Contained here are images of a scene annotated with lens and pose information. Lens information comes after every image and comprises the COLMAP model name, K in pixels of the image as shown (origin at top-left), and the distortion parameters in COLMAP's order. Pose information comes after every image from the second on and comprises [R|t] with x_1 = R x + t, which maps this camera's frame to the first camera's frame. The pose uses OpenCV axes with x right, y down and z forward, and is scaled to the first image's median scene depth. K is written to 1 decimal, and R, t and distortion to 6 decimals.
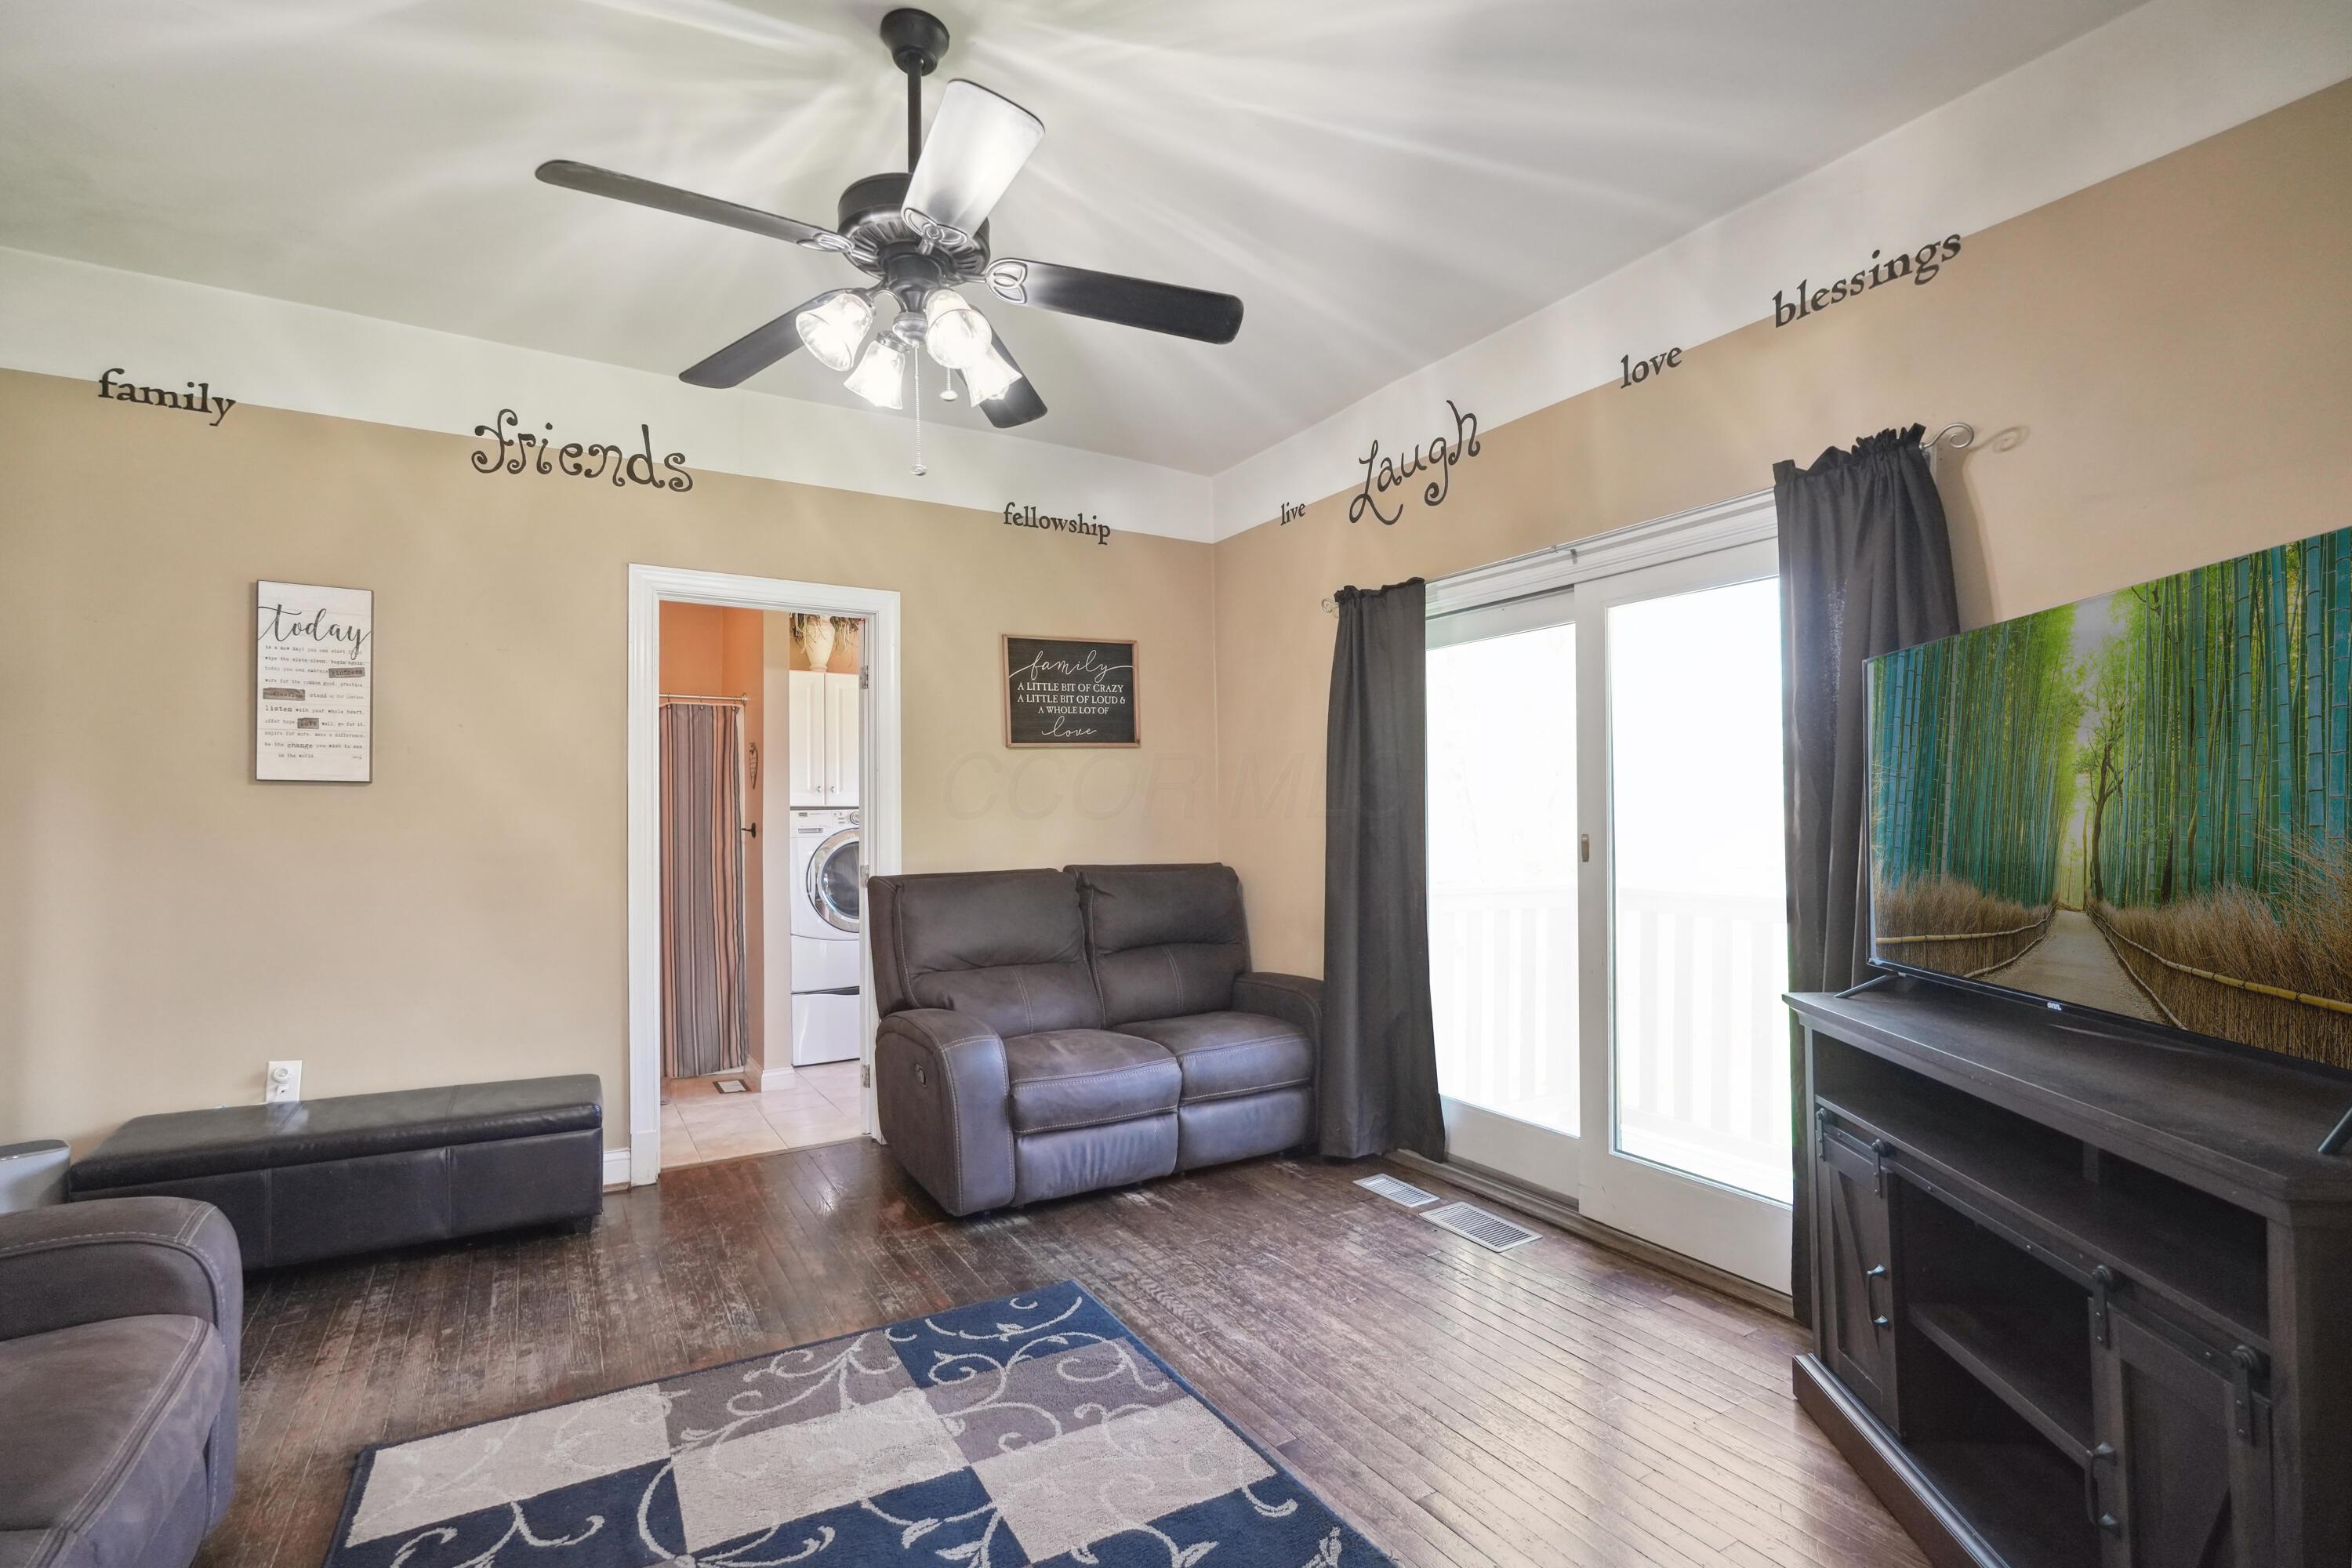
lens RADIAL K [[1094.6, 0, 1179.9], [0, 1094.6, 806.0], [0, 0, 1]] dist [-0.006022, 0.006068]
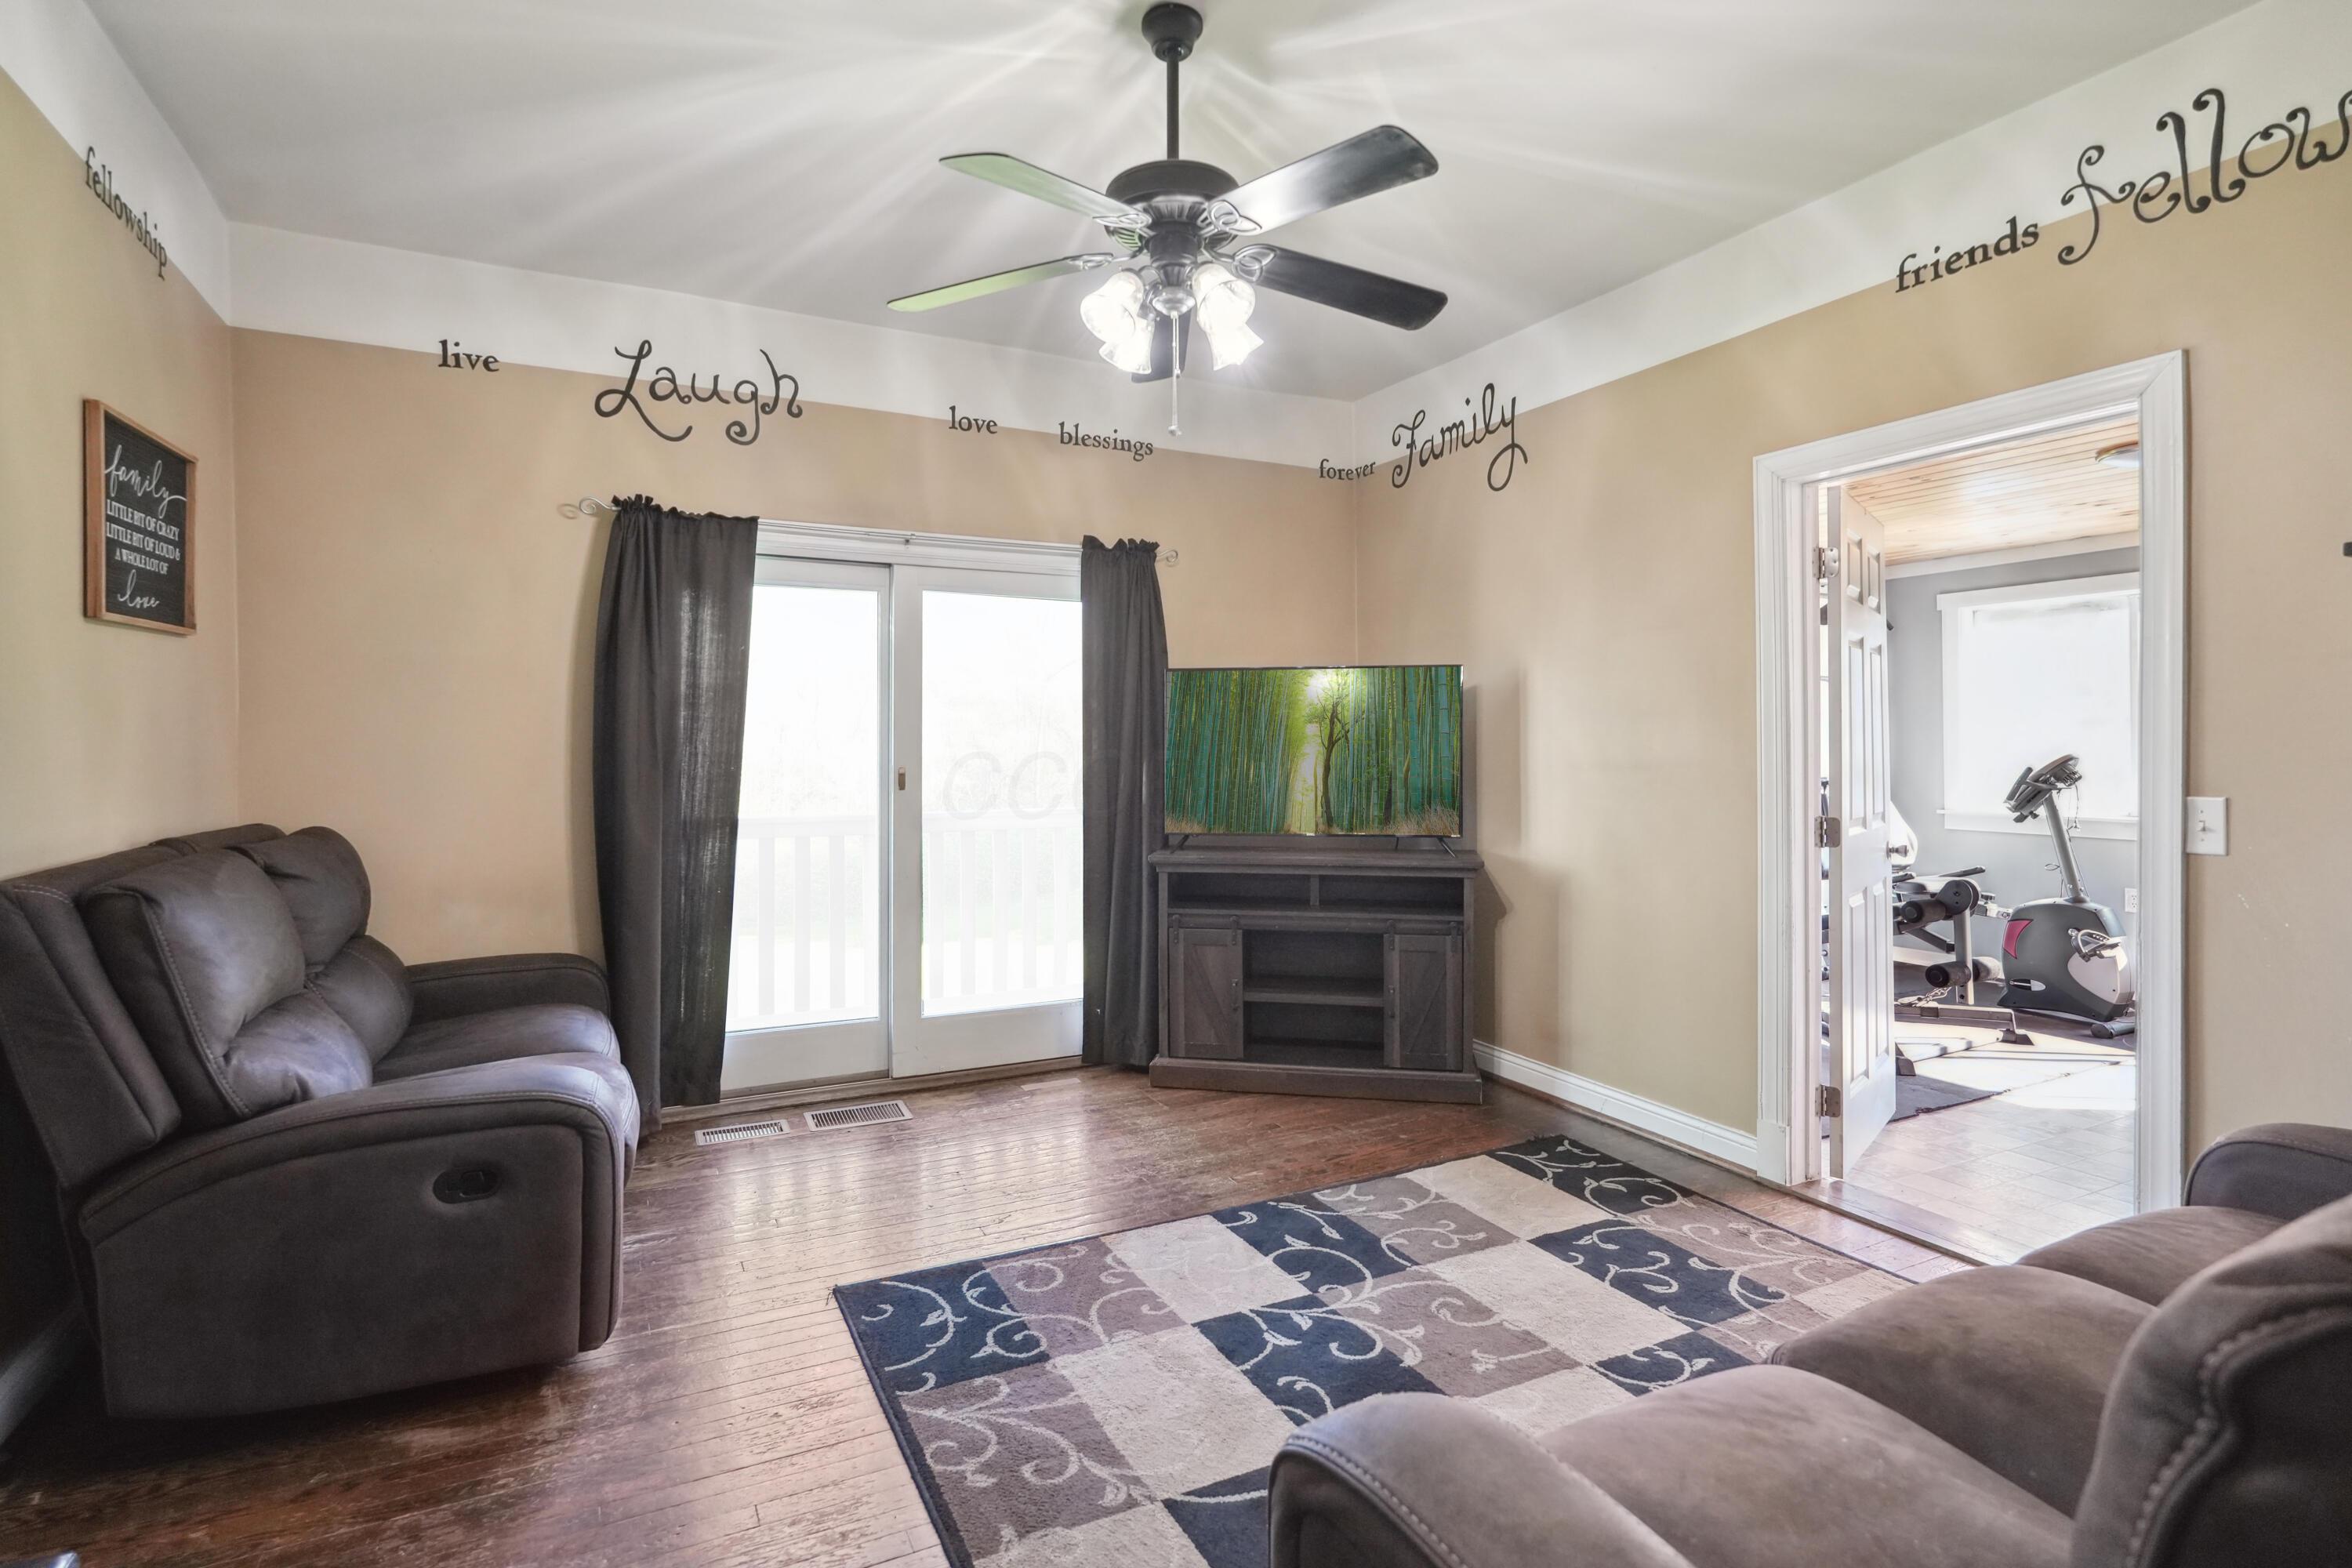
lens RADIAL K [[1125.6, 0, 1171.8], [0, 1125.6, 742.6], [0, 0, 1]] dist [-0.002432, -0.000209]
pose [[0.061481, 0.010875, 0.998049, -0.913003], [-0.009918, 0.999898, -0.010284, 0.007052], [-0.998059, -0.009267, 0.061582, 0.635939]]
